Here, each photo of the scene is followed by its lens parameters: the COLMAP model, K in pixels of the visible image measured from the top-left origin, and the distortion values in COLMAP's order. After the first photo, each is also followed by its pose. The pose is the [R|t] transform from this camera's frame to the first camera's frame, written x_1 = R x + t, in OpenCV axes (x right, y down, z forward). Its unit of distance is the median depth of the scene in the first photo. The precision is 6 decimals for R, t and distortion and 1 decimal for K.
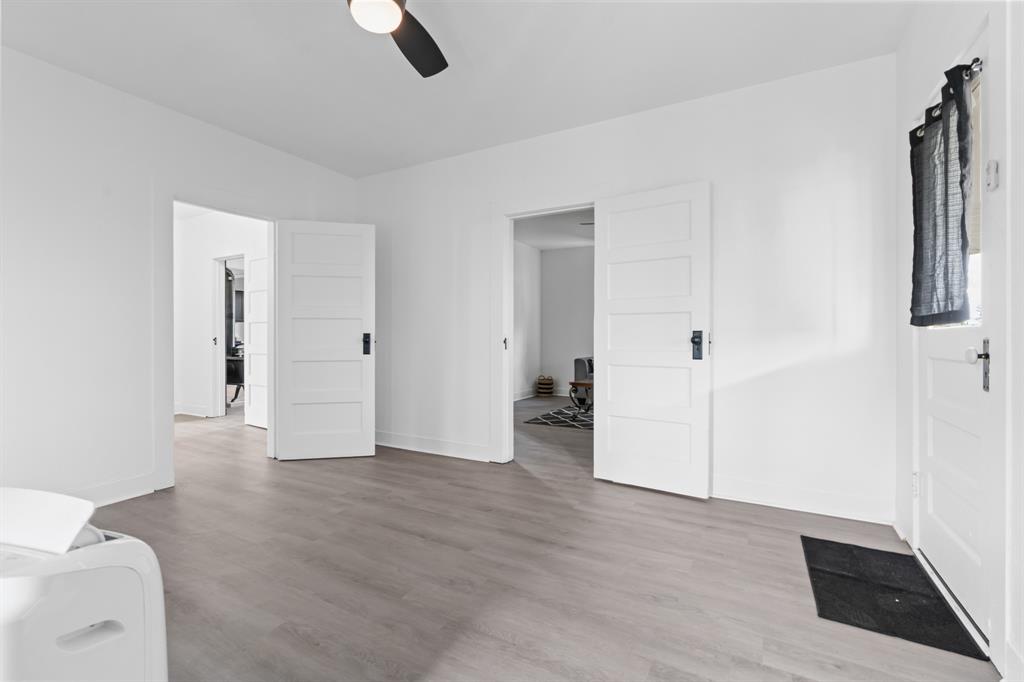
lens RADIAL K [[456.4, 0, 512.0], [0, 456.4, 341.0], [0, 0, 1]] dist [0.000469, 0.000118]
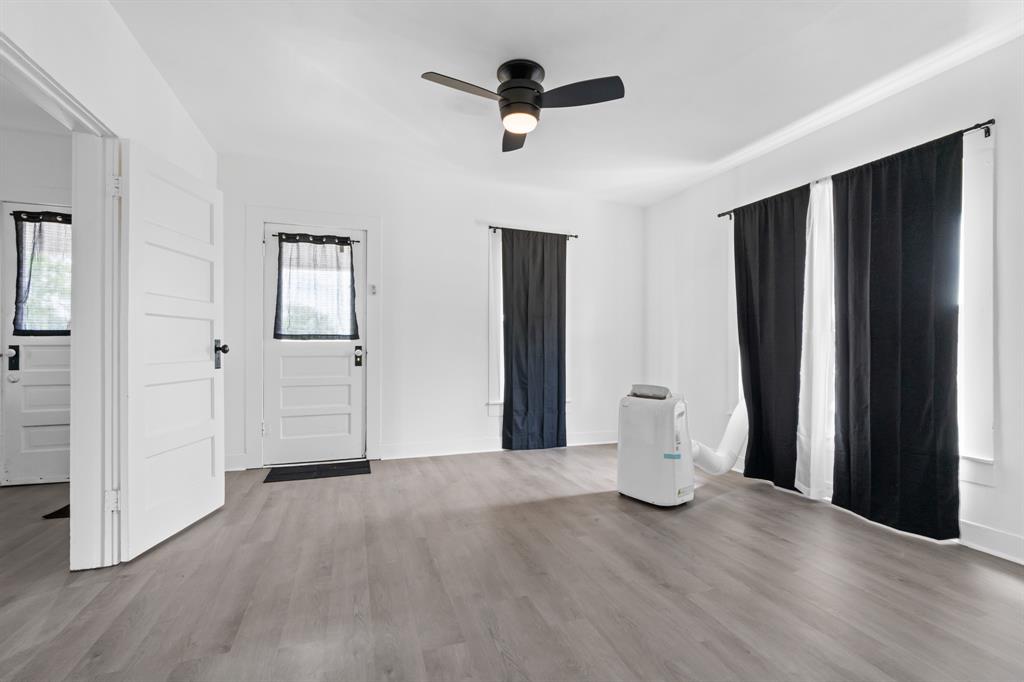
lens RADIAL K [[449.4, 0, 512.0], [0, 449.4, 341.0], [0, 0, 1]] dist [0.000864, 0.000176]
pose [[-0.747074, 0.004756, 0.664724, -0.938813], [0.002194, 0.999987, -0.004689, -0.014424], [-0.664737, -0.002044, -0.747075, 1.595223]]
